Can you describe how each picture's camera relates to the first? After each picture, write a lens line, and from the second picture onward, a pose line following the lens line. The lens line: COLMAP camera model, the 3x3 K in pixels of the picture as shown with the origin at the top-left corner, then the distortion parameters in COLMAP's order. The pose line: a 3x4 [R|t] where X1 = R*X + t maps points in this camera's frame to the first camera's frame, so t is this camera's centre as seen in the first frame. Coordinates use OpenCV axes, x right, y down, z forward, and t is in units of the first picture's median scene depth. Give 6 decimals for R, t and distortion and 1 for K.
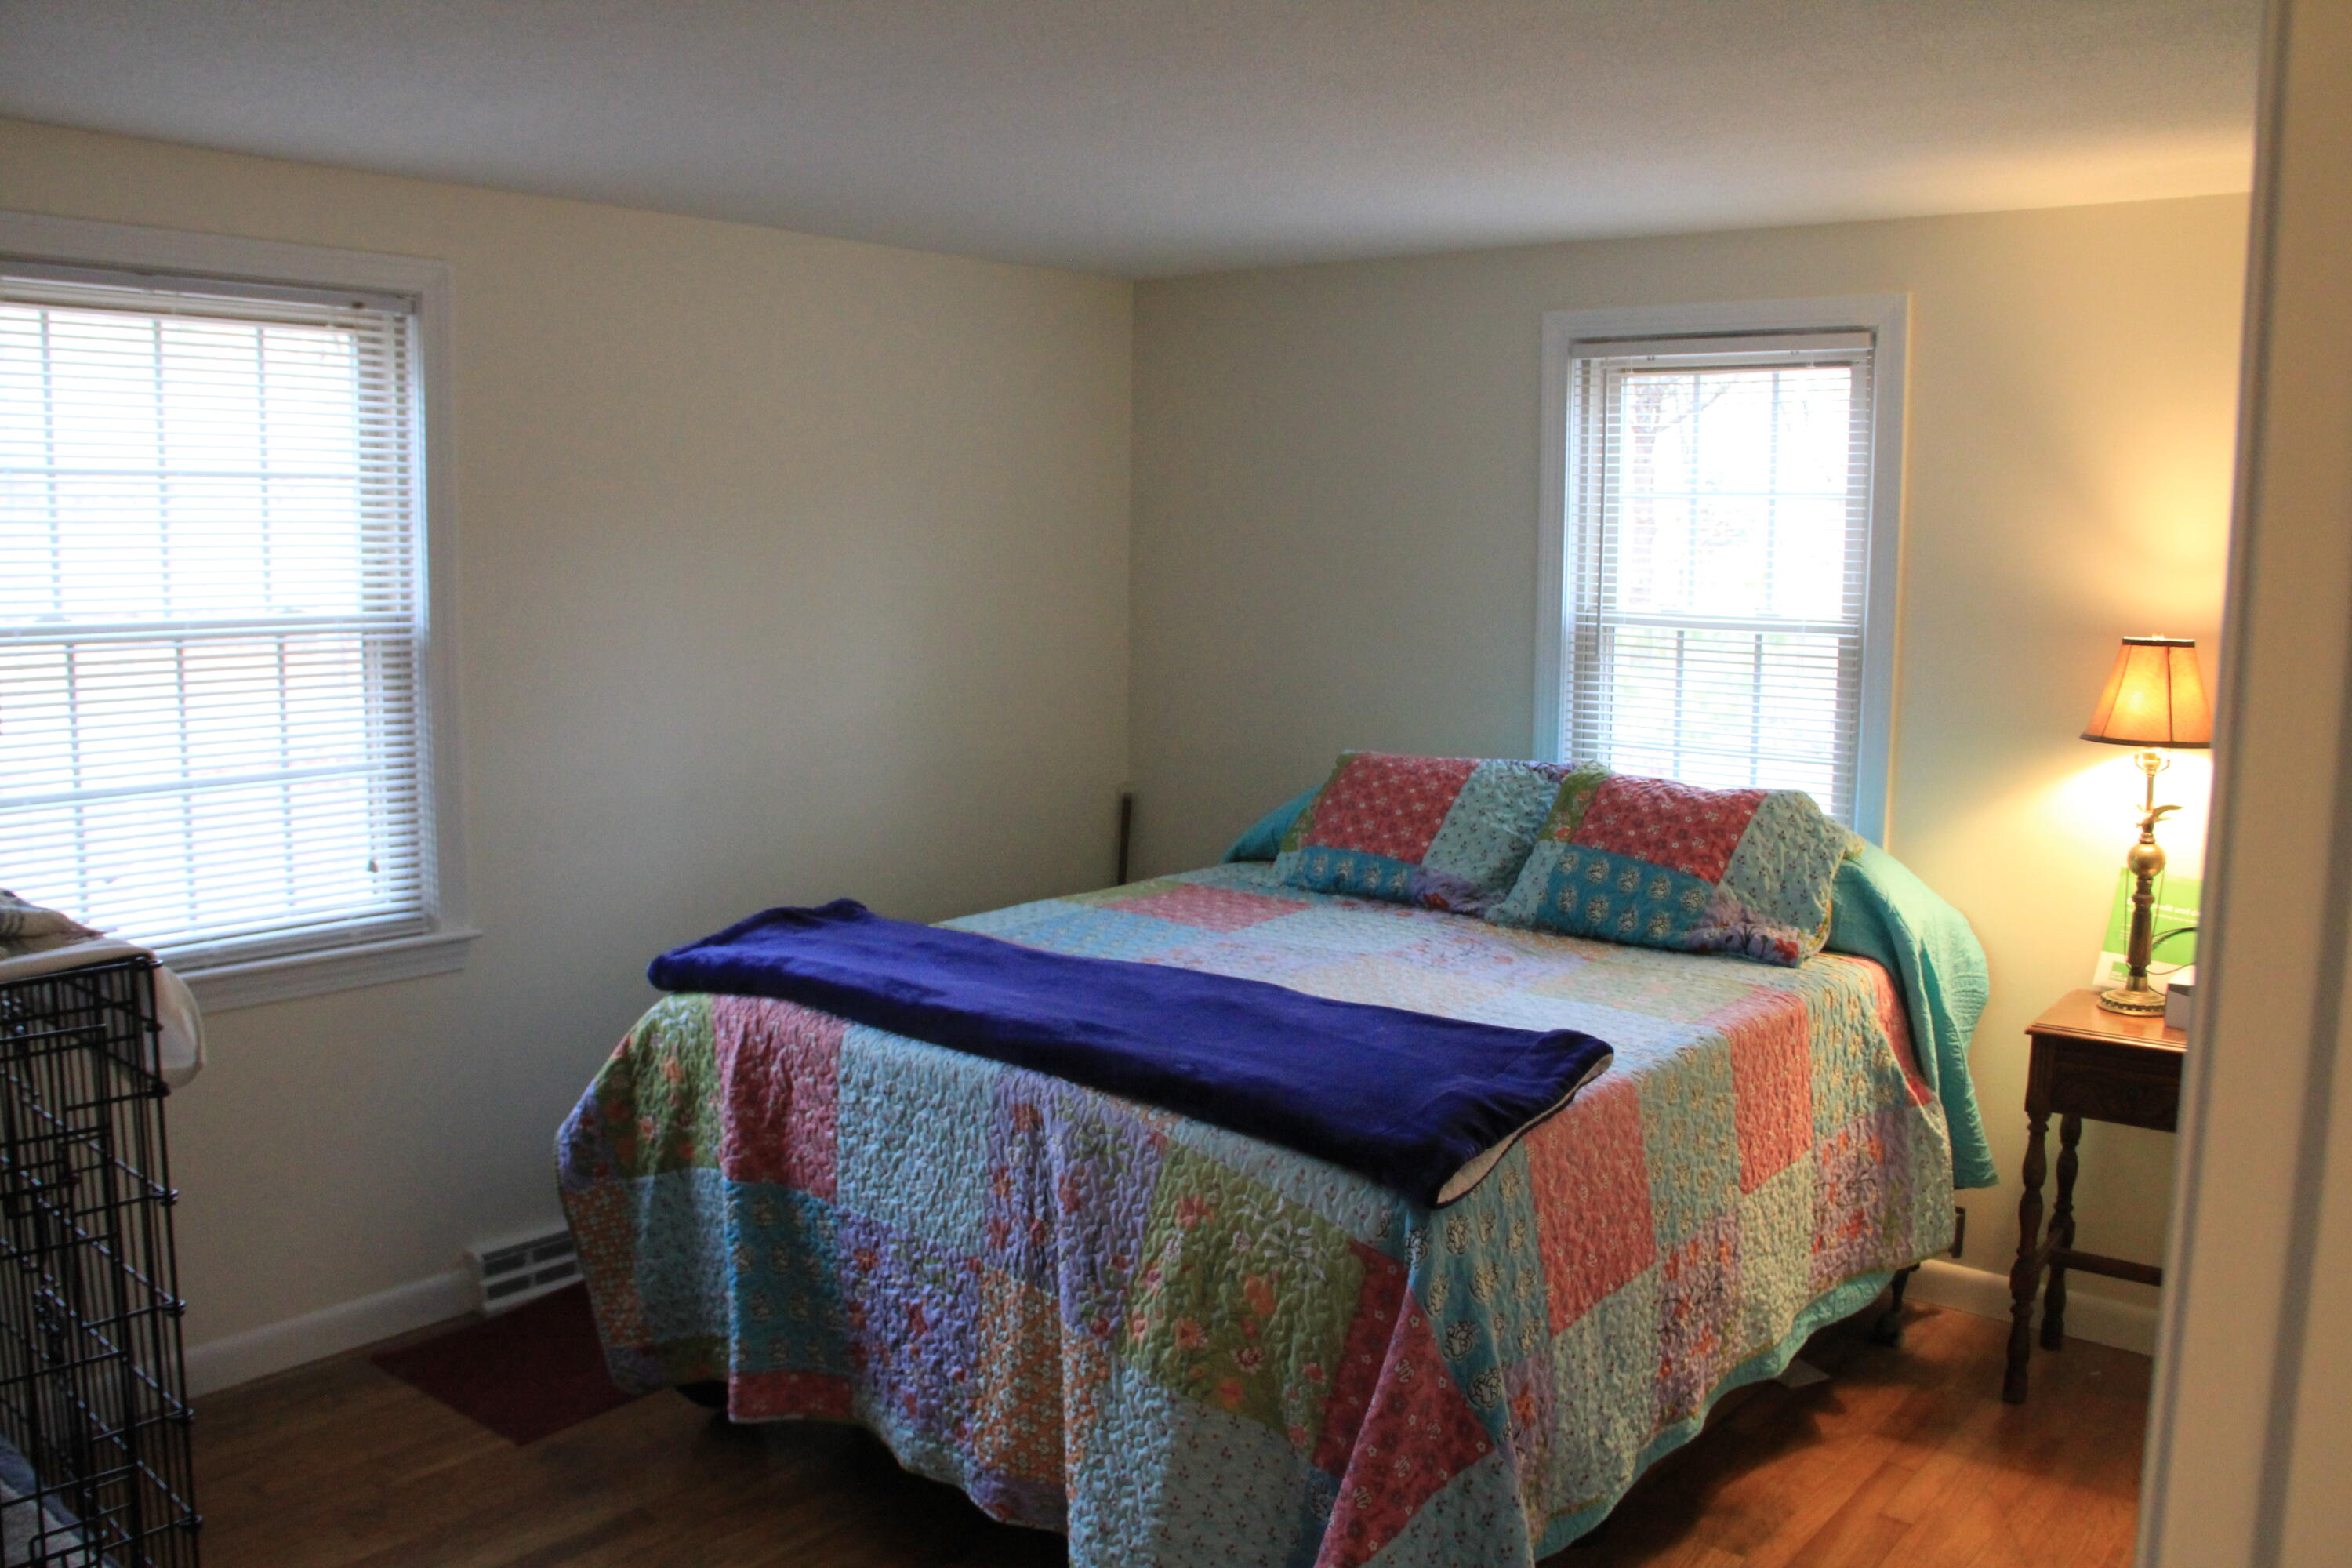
lens RADIAL K [[1954.0, 0, 1178.9], [0, 1954.0, 793.0], [0, 0, 1]] dist [-0.178543, 0.146917]
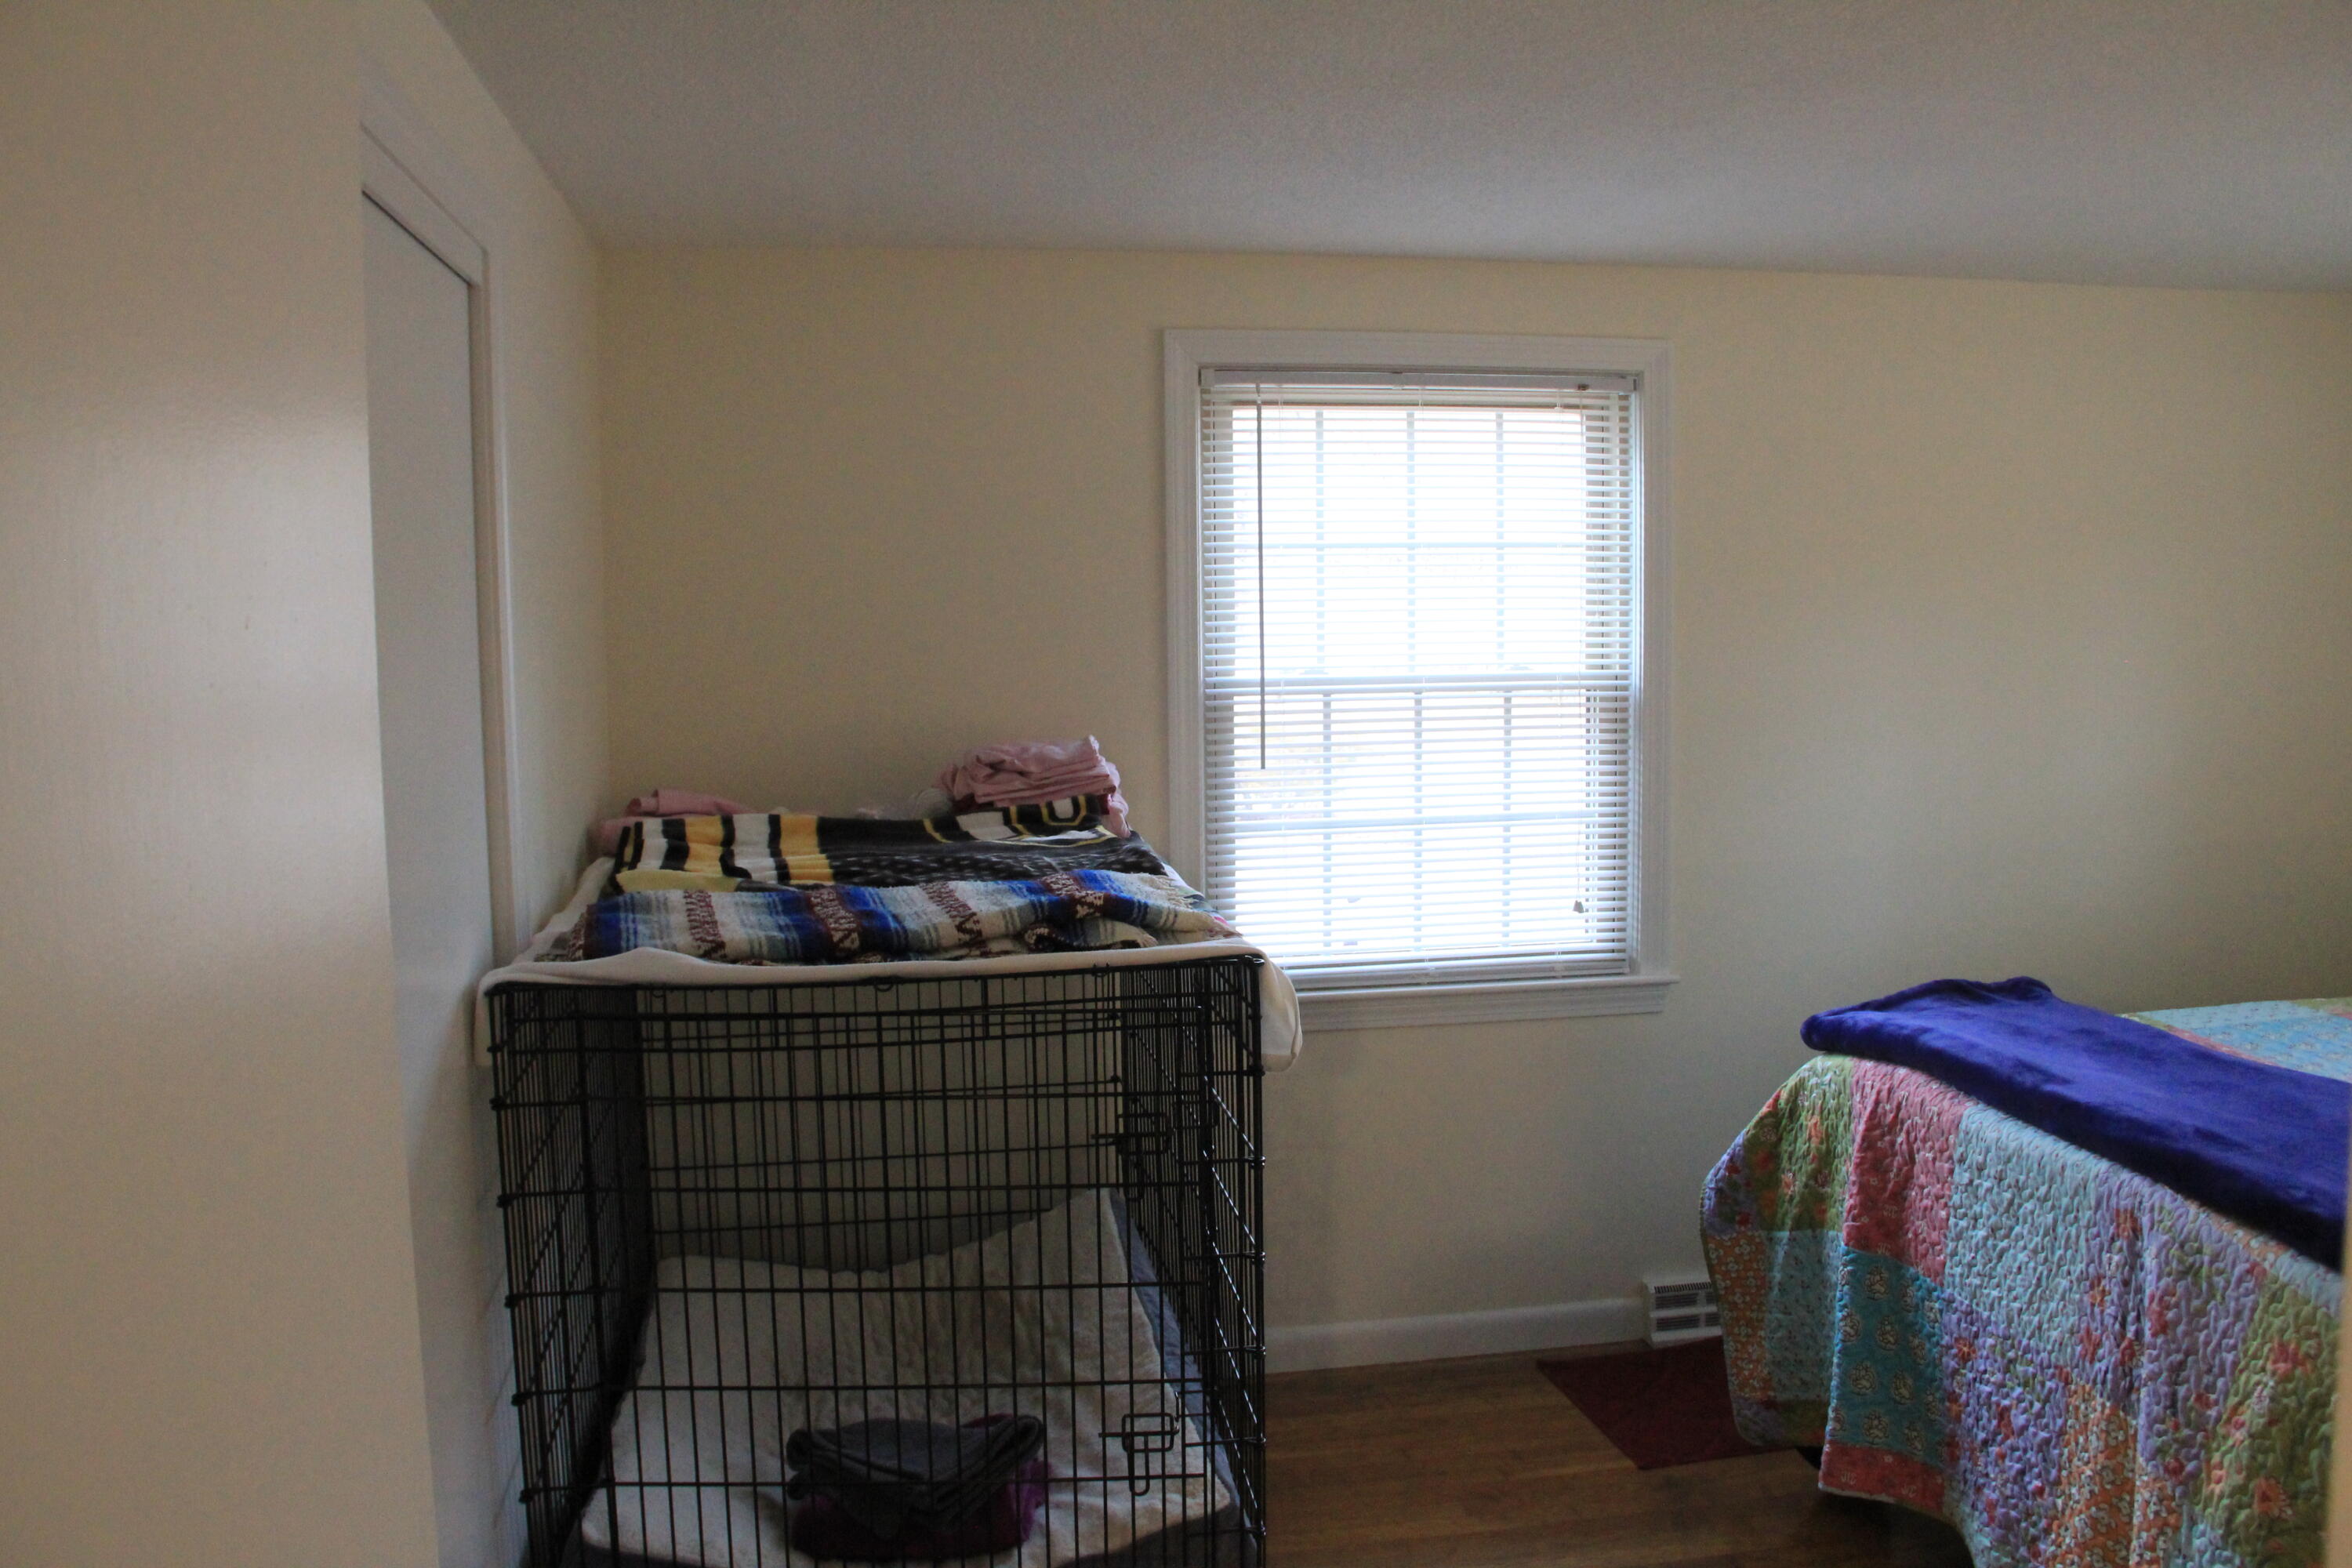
lens RADIAL K [[1954.0, 0, 1178.9], [0, 1954.0, 793.0], [0, 0, 1]] dist [-0.178543, 0.146917]
pose [[0.763197, 0.041744, -0.644816, 0.130251], [-0.063978, 0.997889, -0.011122, 0.001373], [0.642991, 0.049743, 0.764257, 0.019236]]
